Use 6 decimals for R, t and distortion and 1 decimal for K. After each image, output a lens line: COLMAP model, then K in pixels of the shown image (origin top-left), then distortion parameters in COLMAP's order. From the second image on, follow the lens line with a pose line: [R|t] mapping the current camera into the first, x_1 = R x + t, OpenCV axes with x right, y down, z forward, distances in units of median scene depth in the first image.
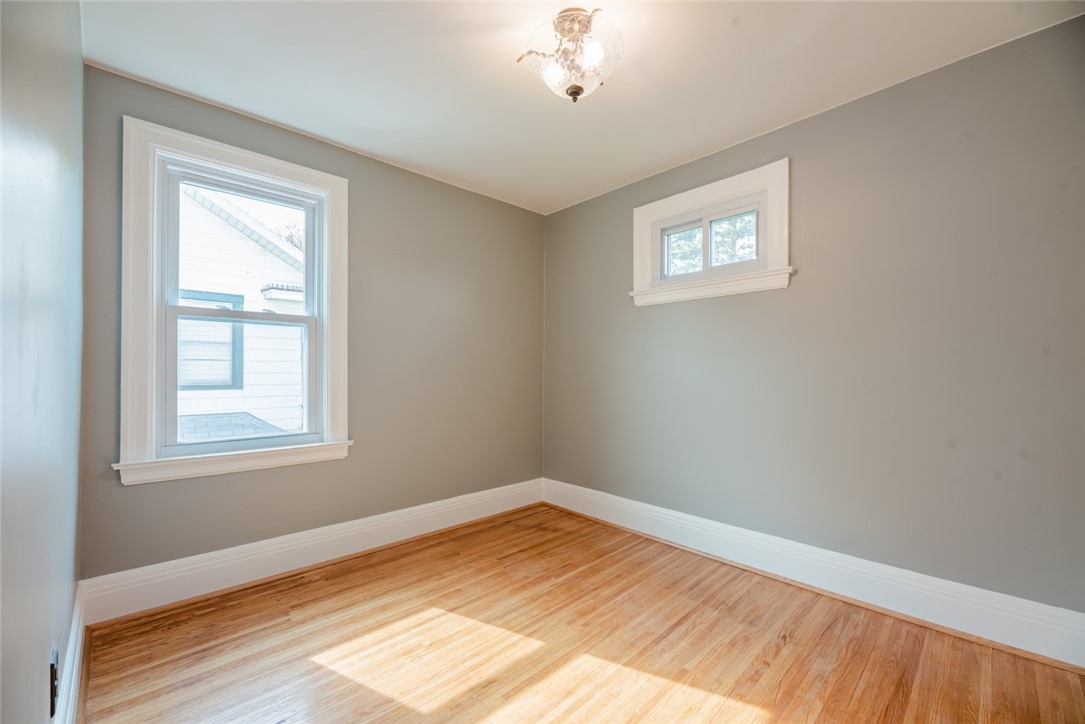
lens RADIAL K [[435.1, 0, 536.1], [0, 435.1, 362.1], [0, 0, 1]] dist [-0.000329, -0.000296]
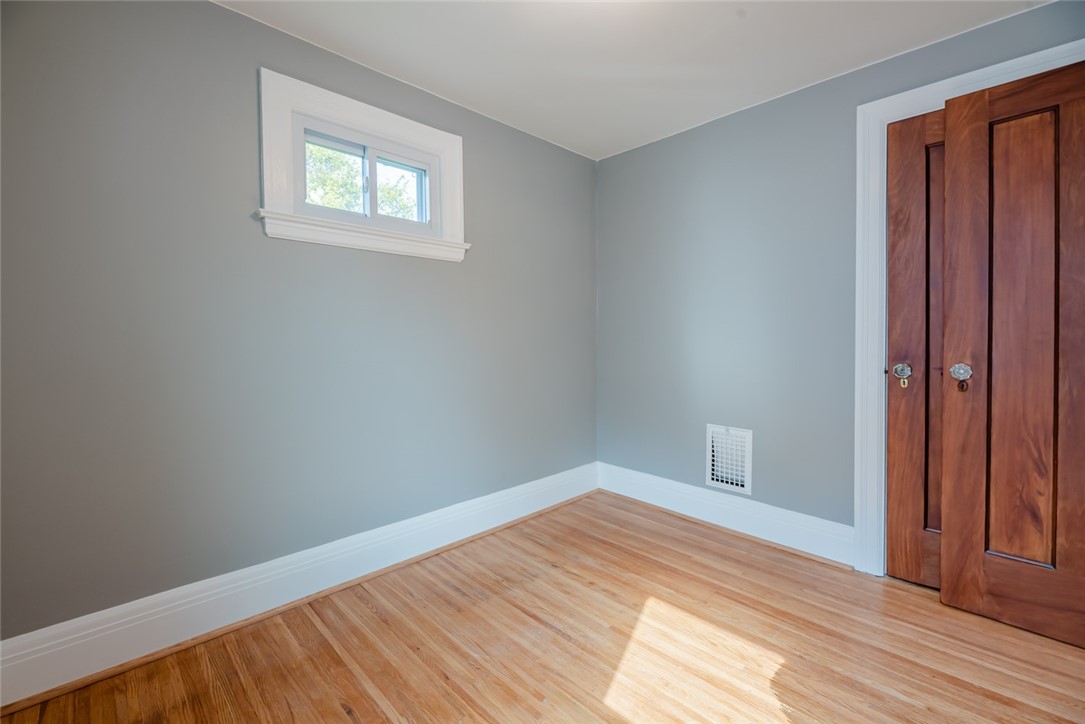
lens RADIAL K [[443.2, 0, 547.6], [0, 443.2, 342.4], [0, 0, 1]] dist [-0.001372, -0.000701]
pose [[-0.005636, -0.009290, 0.999941, -0.529423], [-0.015004, 0.999845, 0.009204, 0.008624], [-0.999872, -0.014951, -0.005775, 0.862275]]
